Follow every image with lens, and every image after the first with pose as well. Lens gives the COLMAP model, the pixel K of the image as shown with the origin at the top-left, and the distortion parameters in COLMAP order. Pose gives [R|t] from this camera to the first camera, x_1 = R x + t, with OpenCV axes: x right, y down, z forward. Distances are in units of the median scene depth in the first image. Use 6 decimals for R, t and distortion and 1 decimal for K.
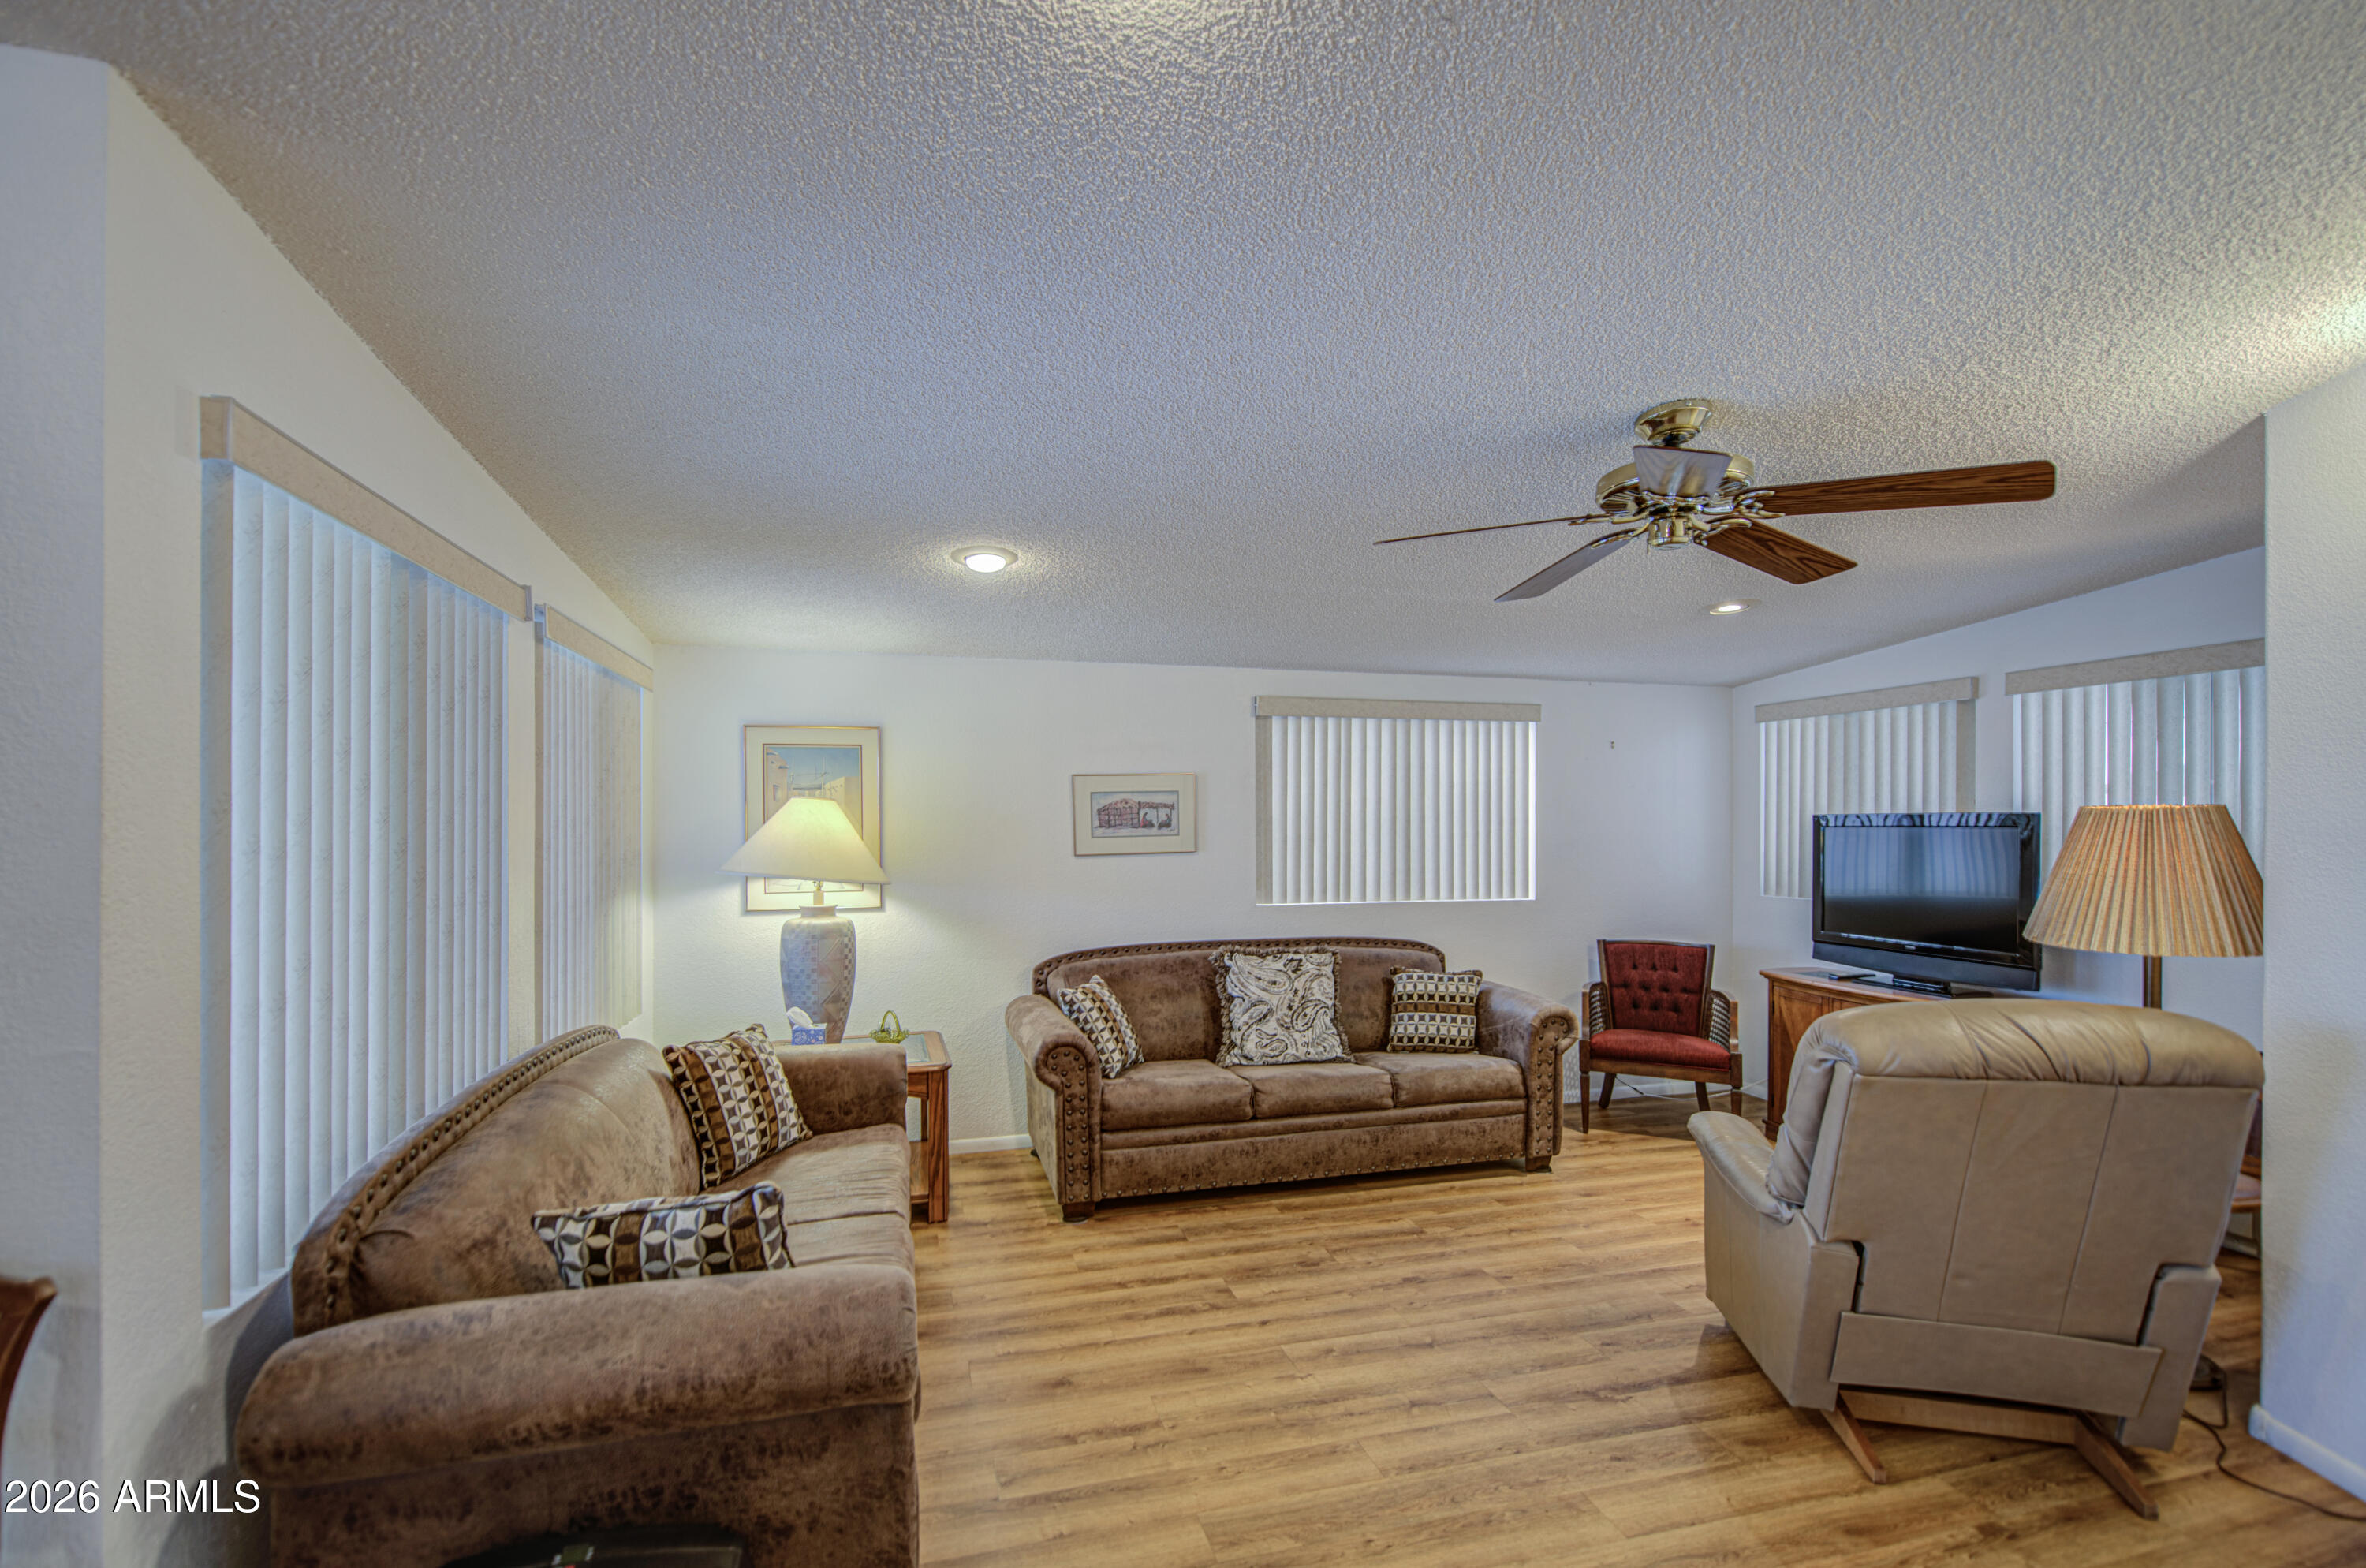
lens RADIAL K [[1011.8, 0, 1173.6], [0, 1011.8, 828.4], [0, 0, 1]] dist [-0.001403, -0.000207]
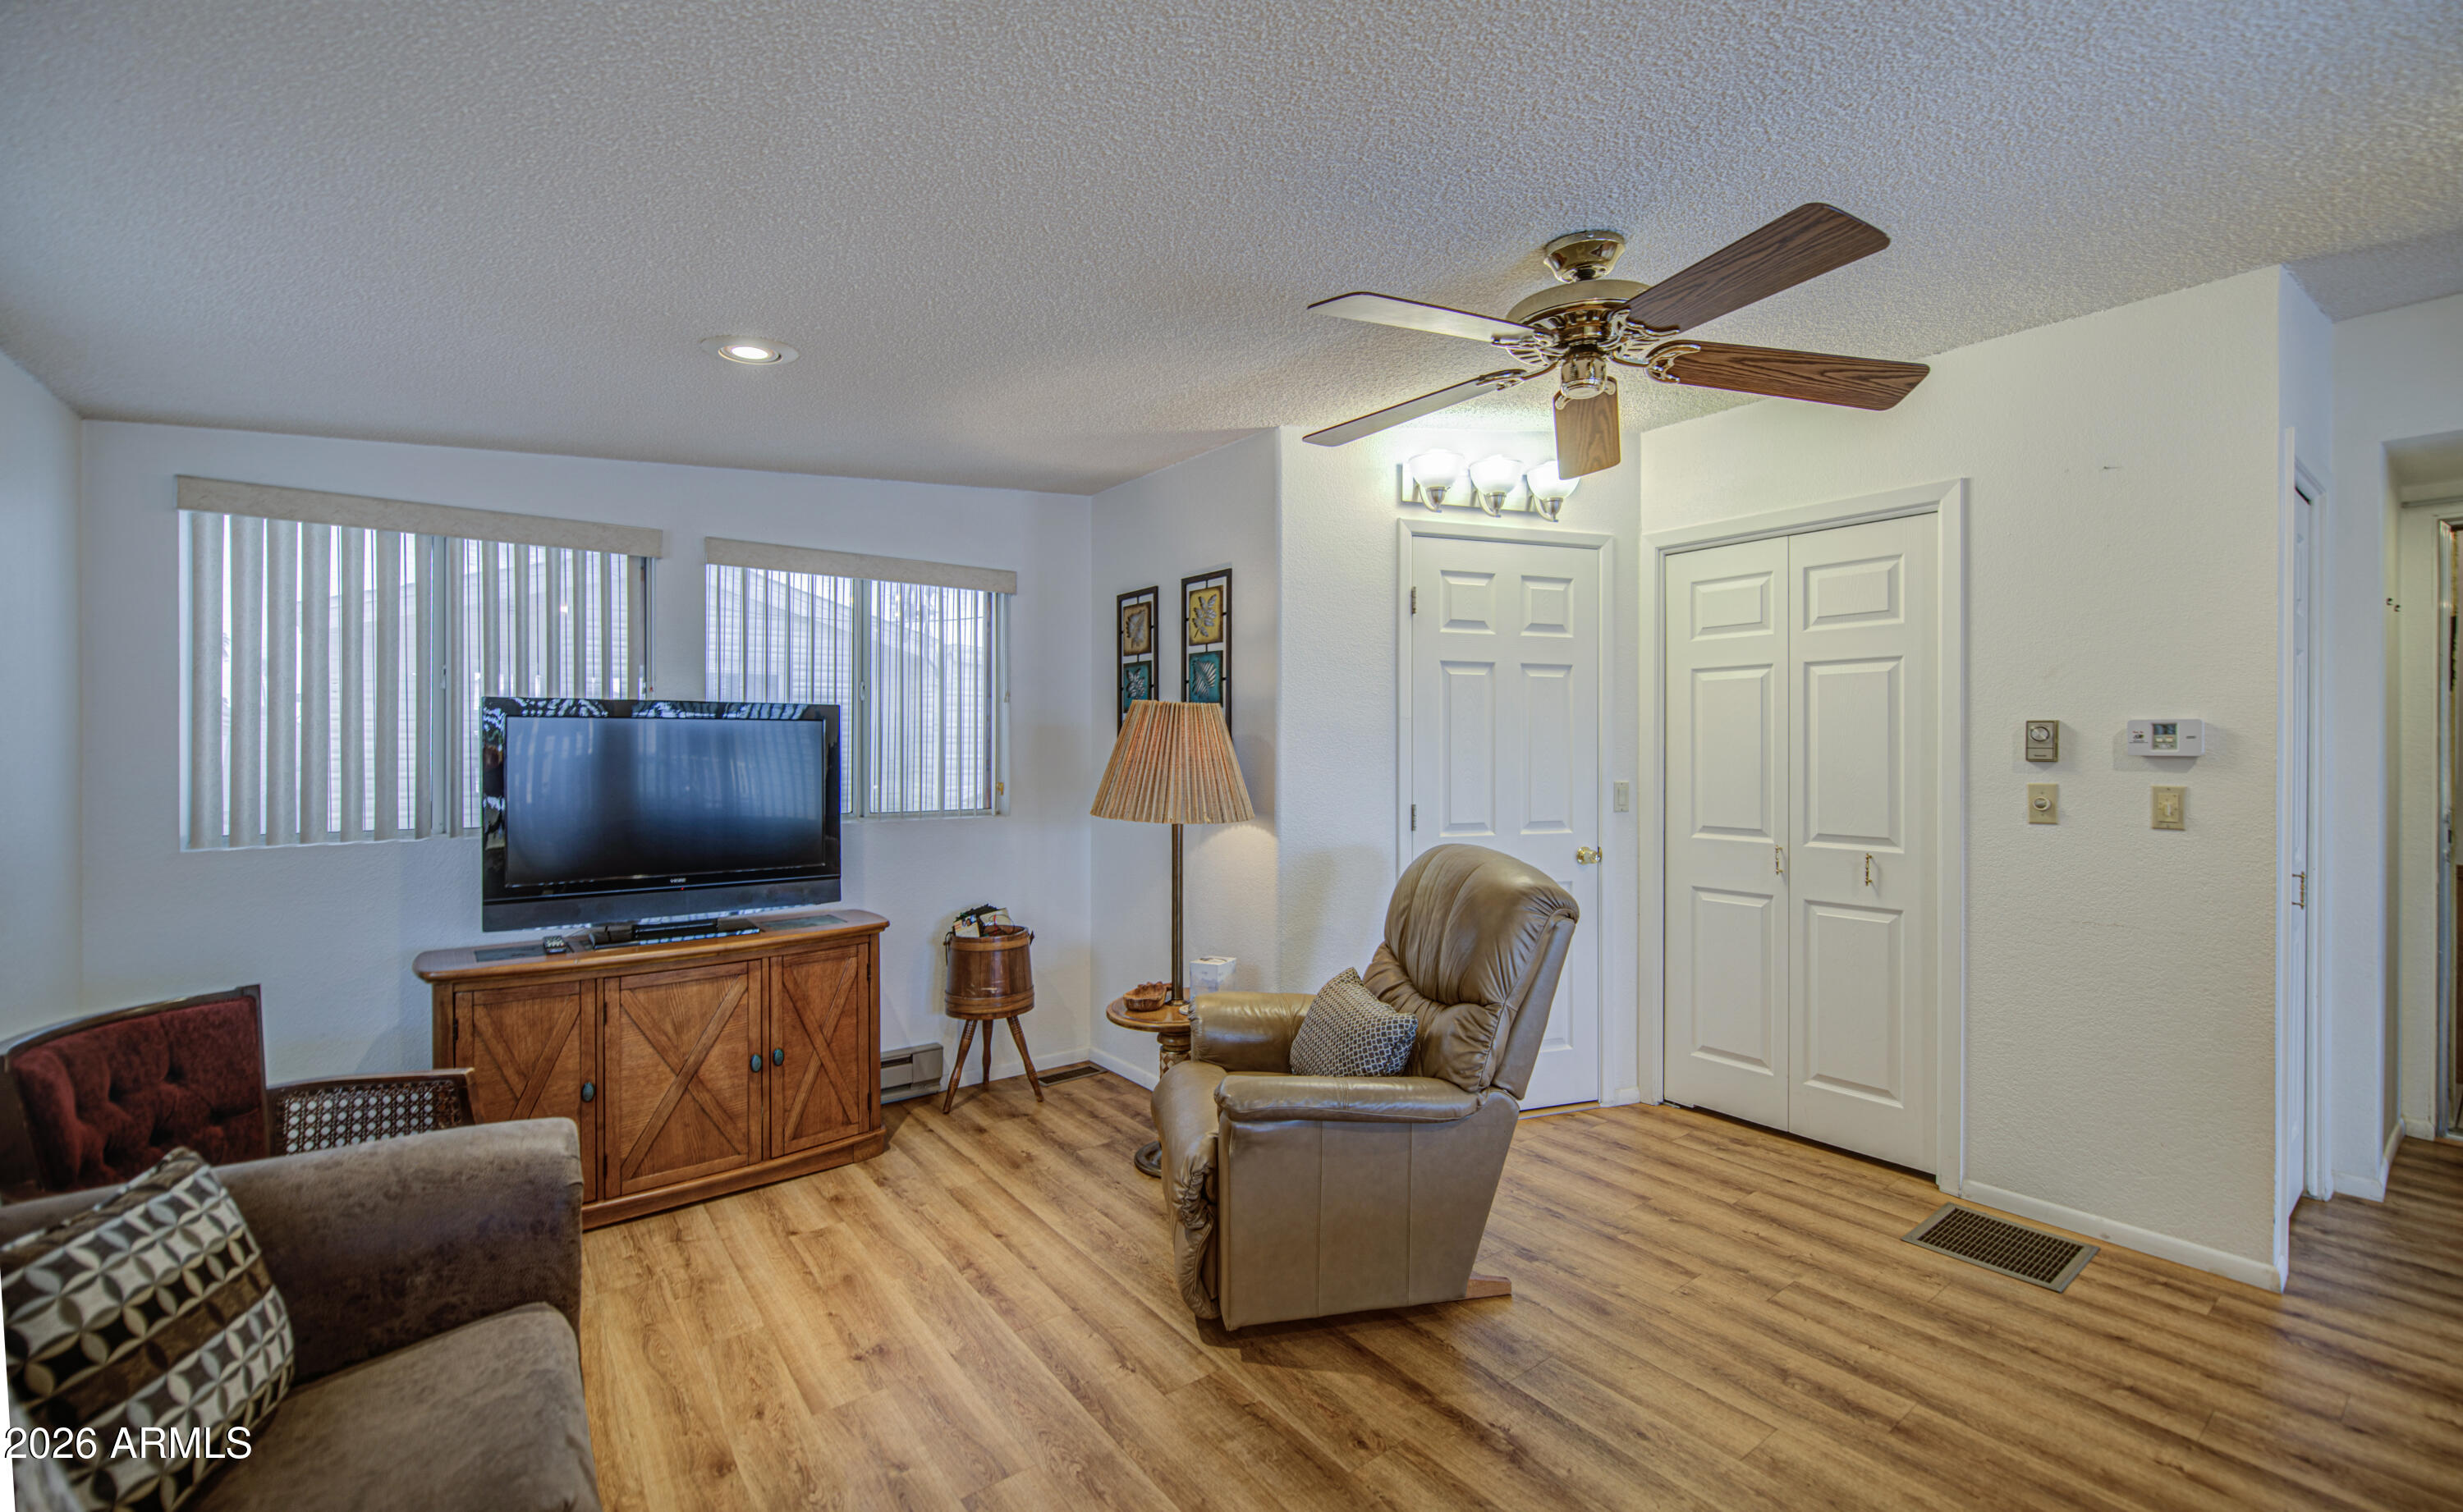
lens RADIAL K [[1007.9, 0, 1265.1], [0, 1007.9, 744.0], [0, 0, 1]] dist [0.001846, 0.000148]
pose [[-0.387057, 0.000743, 0.922056, -0.161221], [0.002511, 0.999997, 0.000249, 0.023870], [-0.922052, 0.002412, -0.387057, 1.153244]]
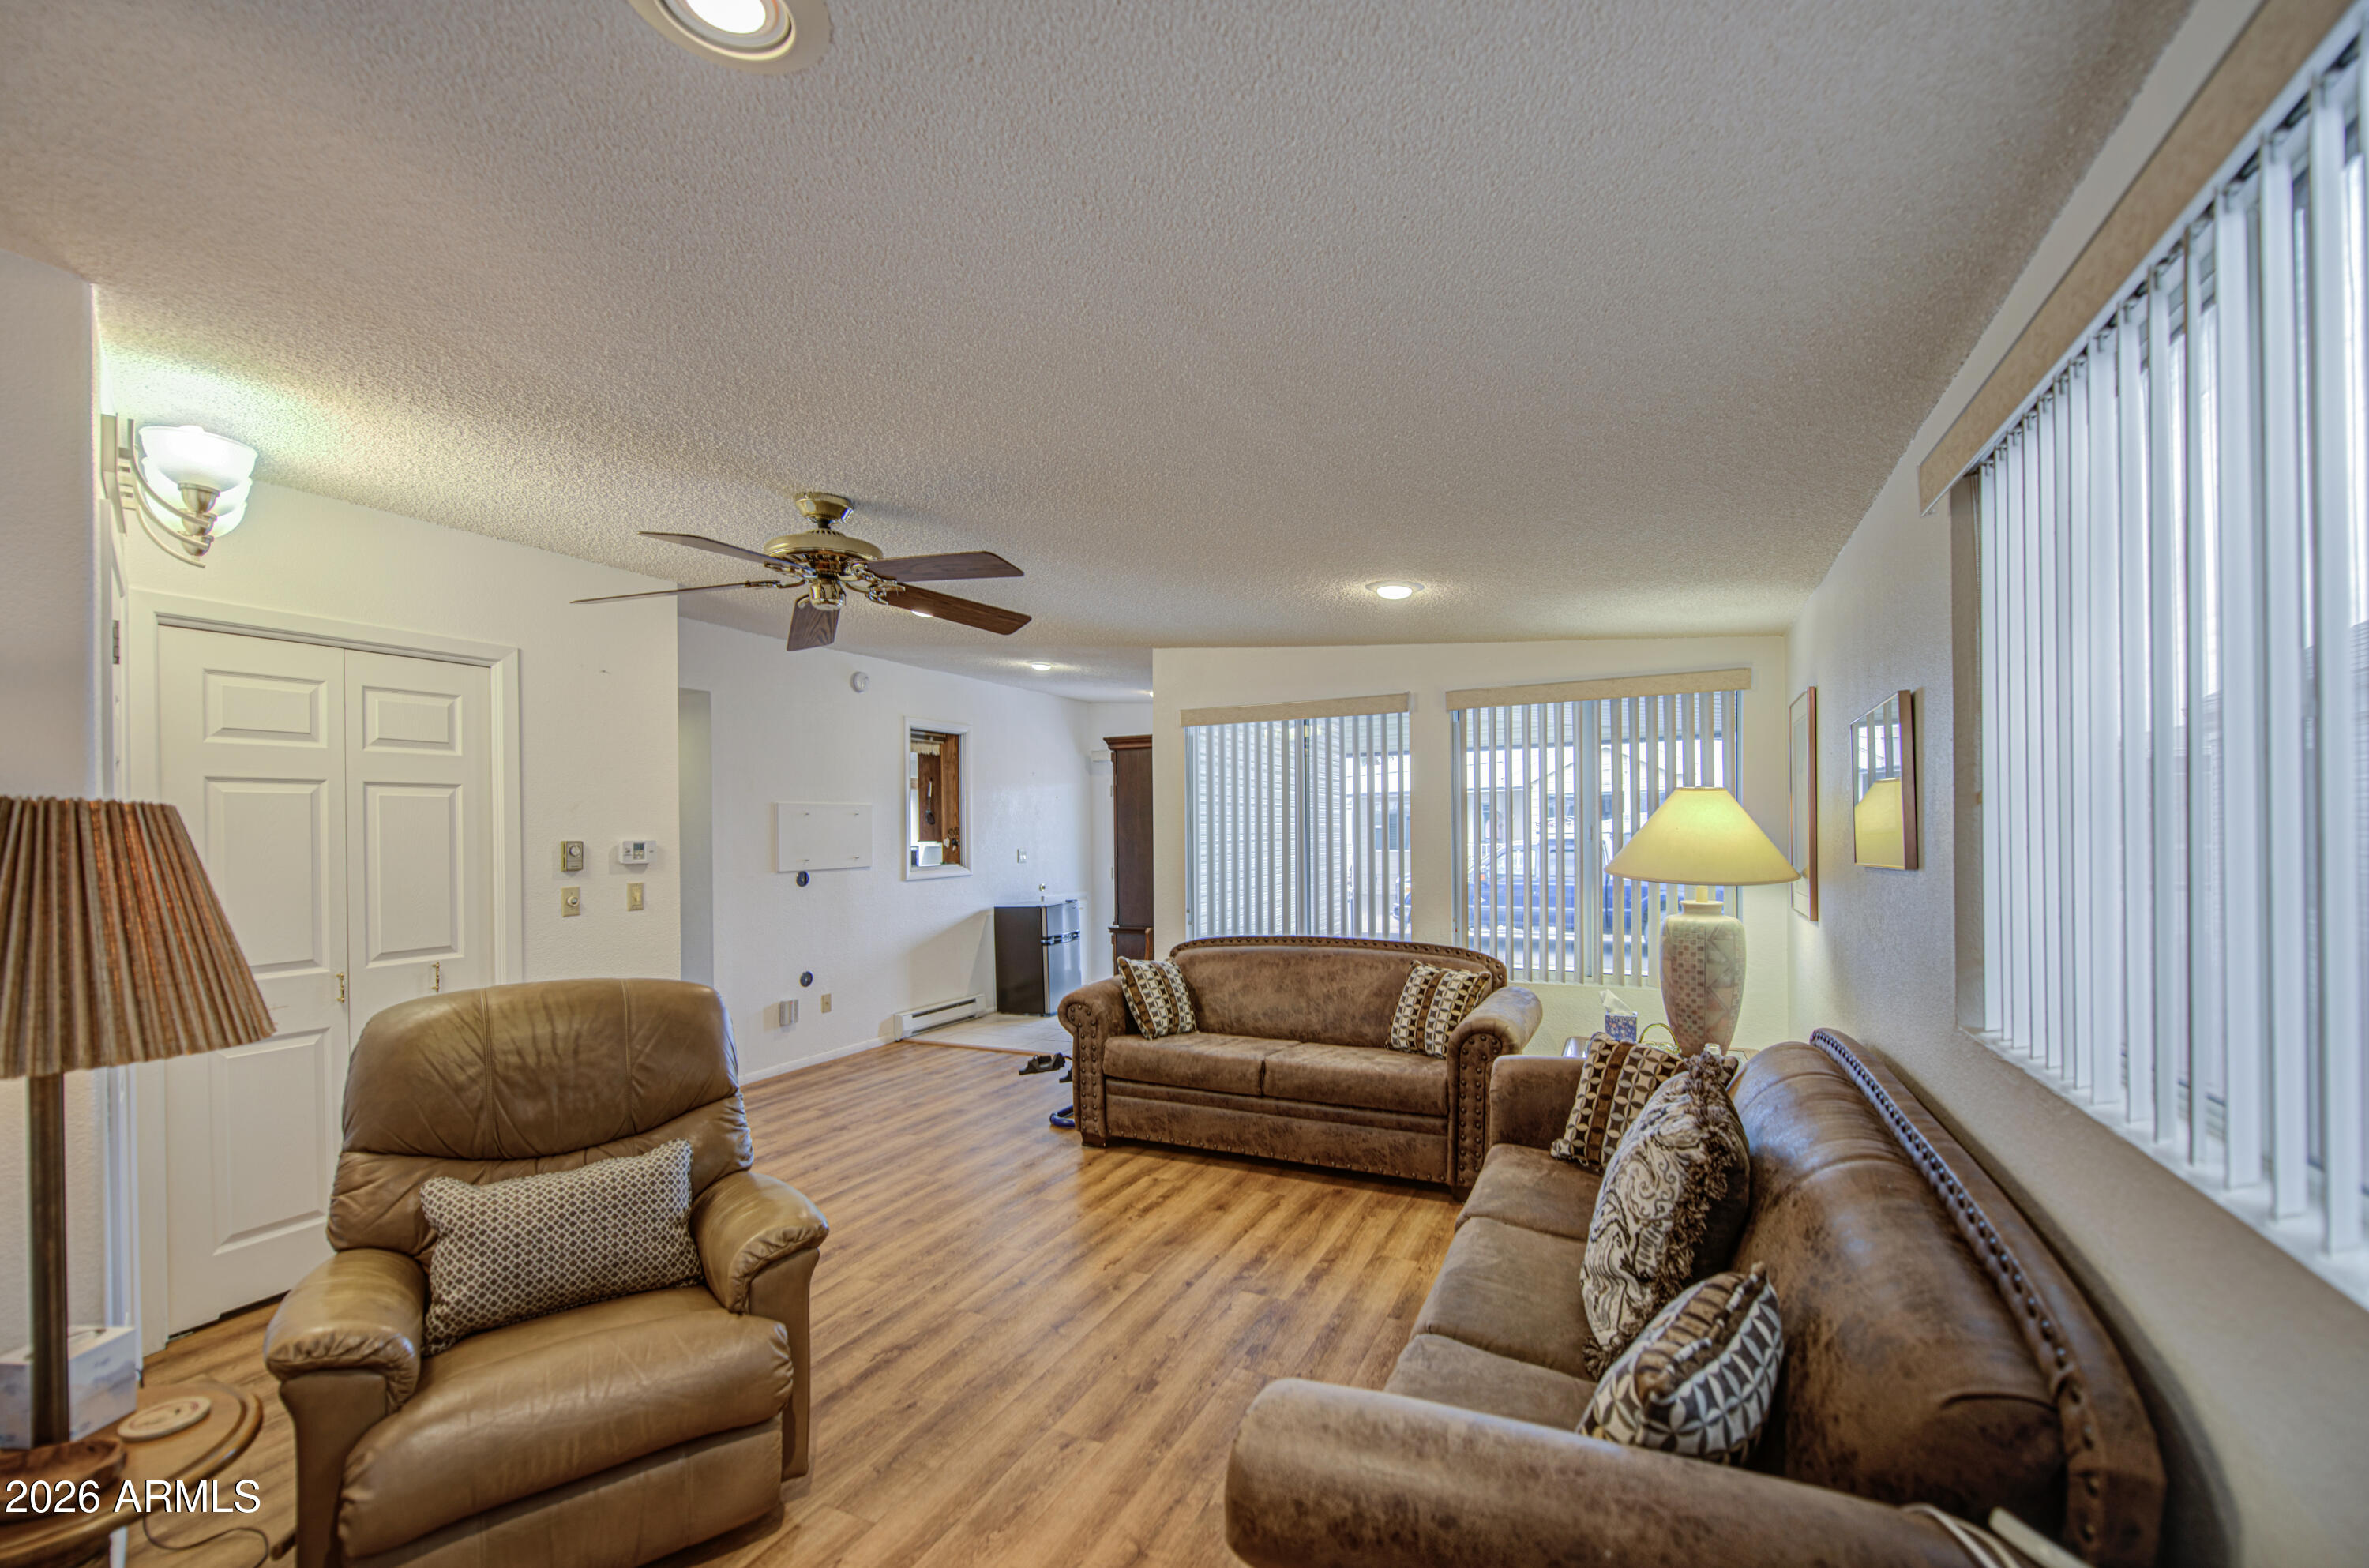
lens RADIAL K [[1012.9, 0, 1175.1], [0, 1012.9, 828.5], [0, 0, 1]] dist [-0.001403, -0.000207]
pose [[-0.664623, 0.008867, -0.747126, 0.813545], [0.014263, 0.999898, -0.000821, 0.001156], [0.747043, -0.011202, -0.664682, 1.540636]]
